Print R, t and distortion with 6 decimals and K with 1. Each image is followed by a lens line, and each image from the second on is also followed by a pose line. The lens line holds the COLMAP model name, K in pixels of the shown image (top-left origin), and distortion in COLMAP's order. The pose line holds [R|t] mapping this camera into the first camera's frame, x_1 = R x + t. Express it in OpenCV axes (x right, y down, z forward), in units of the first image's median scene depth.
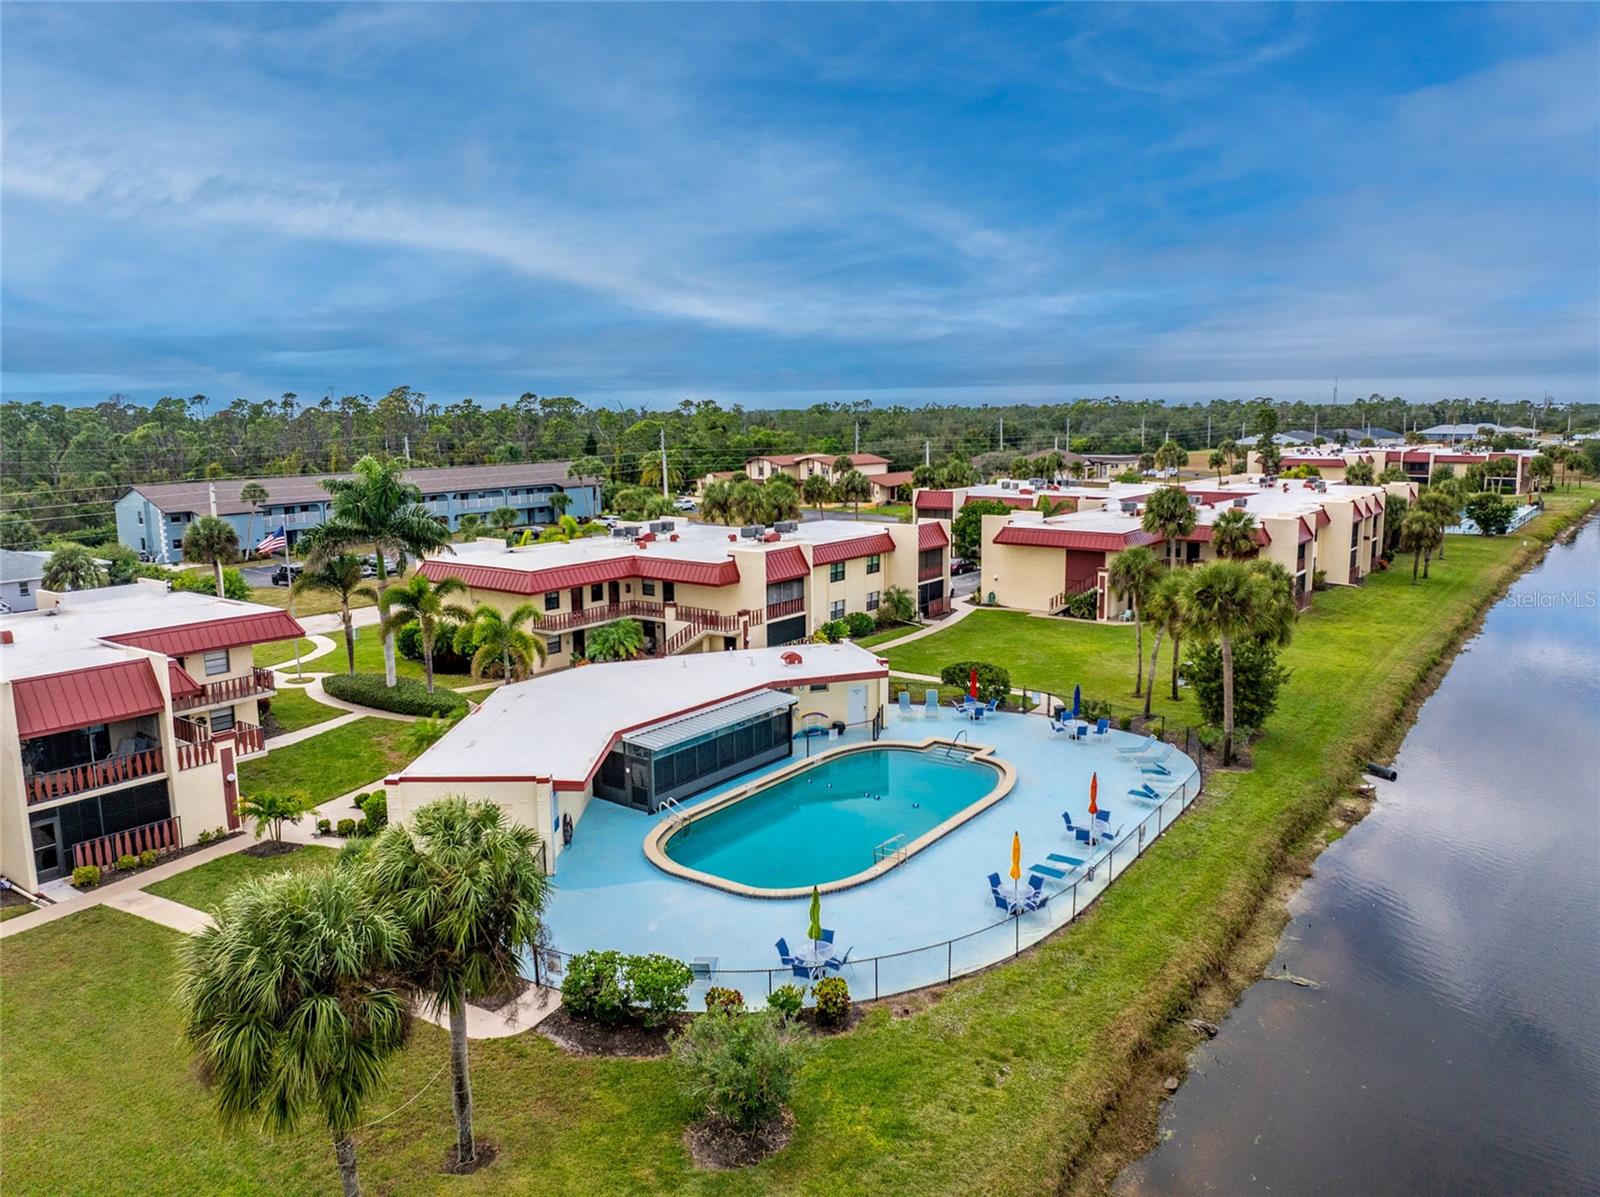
lens RADIAL K [[1133.5, 0, 800.0], [0, 1133.5, 598.5], [0, 0, 1]] dist [-0.031698, -0.007442]
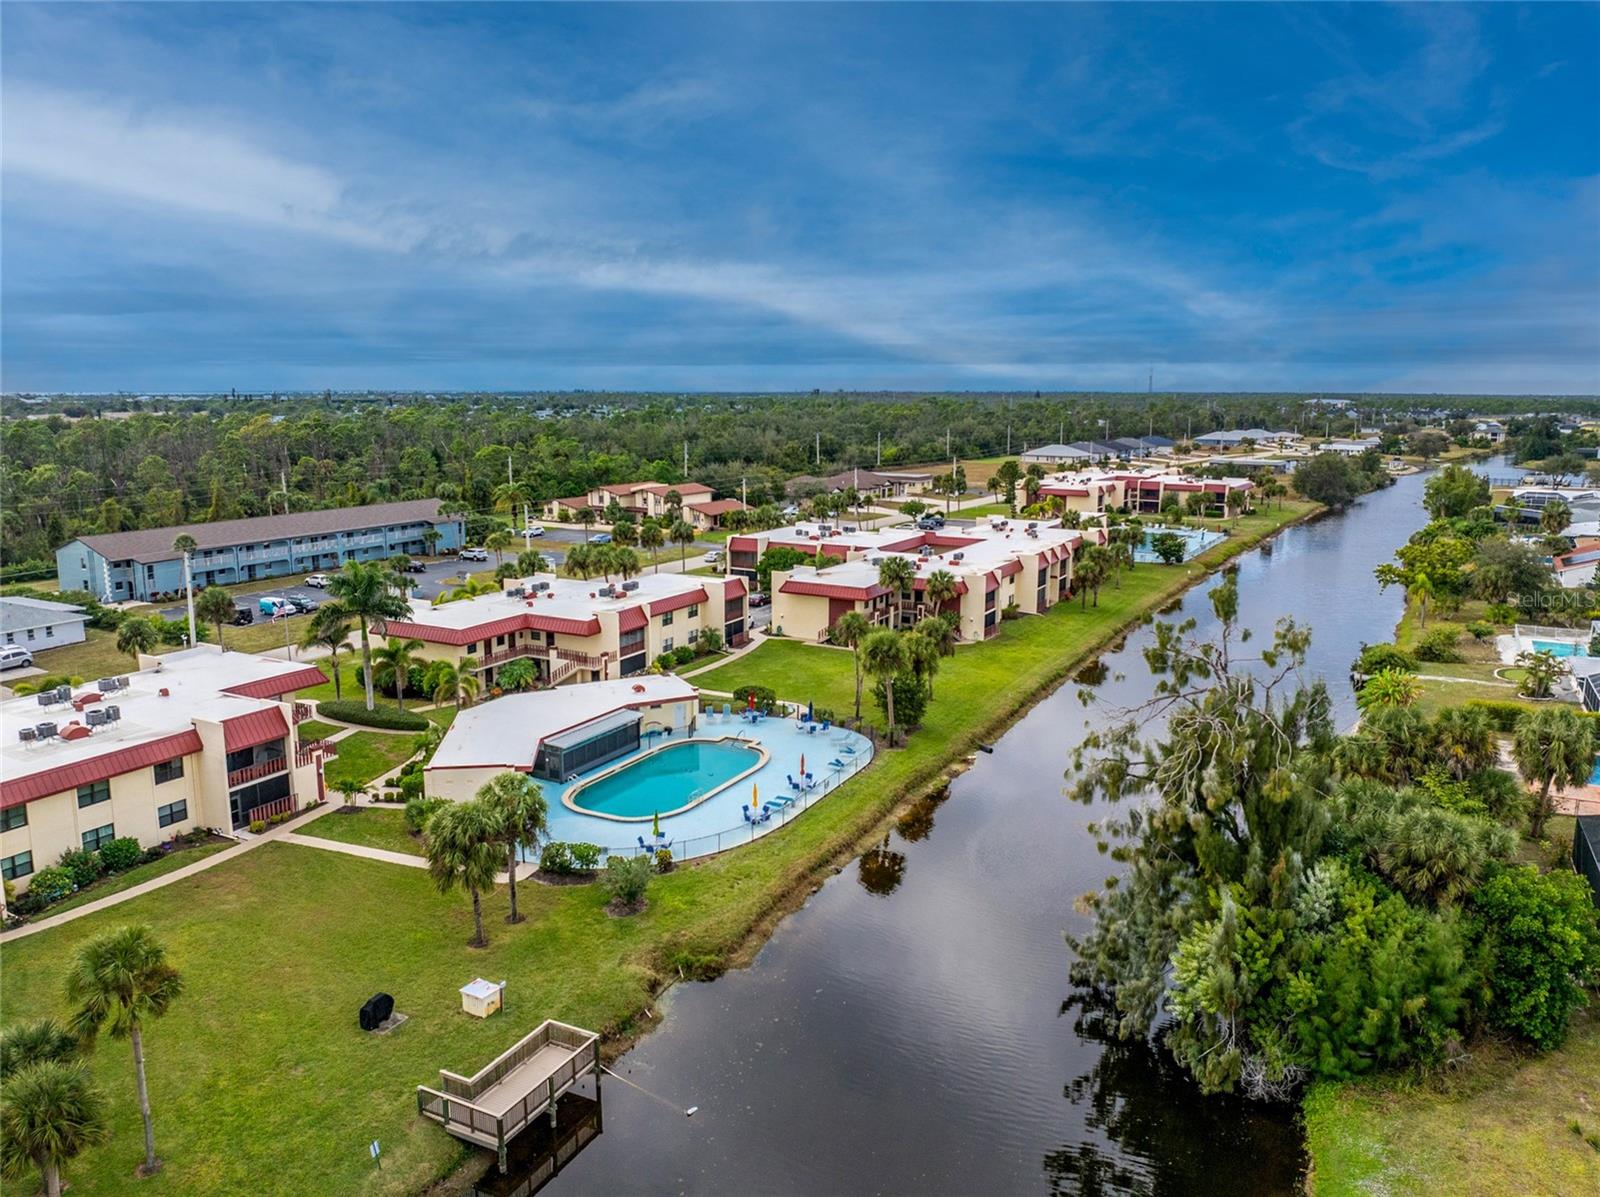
lens RADIAL K [[1133.5, 0, 800.0], [0, 1133.5, 598.5], [0, 0, 1]] dist [-0.031698, -0.007442]
pose [[0.989271, -0.011060, 0.145672, -0.012927], [0.009298, 0.999875, 0.012773, -0.091085], [-0.145795, -0.011281, 0.989250, -0.613079]]
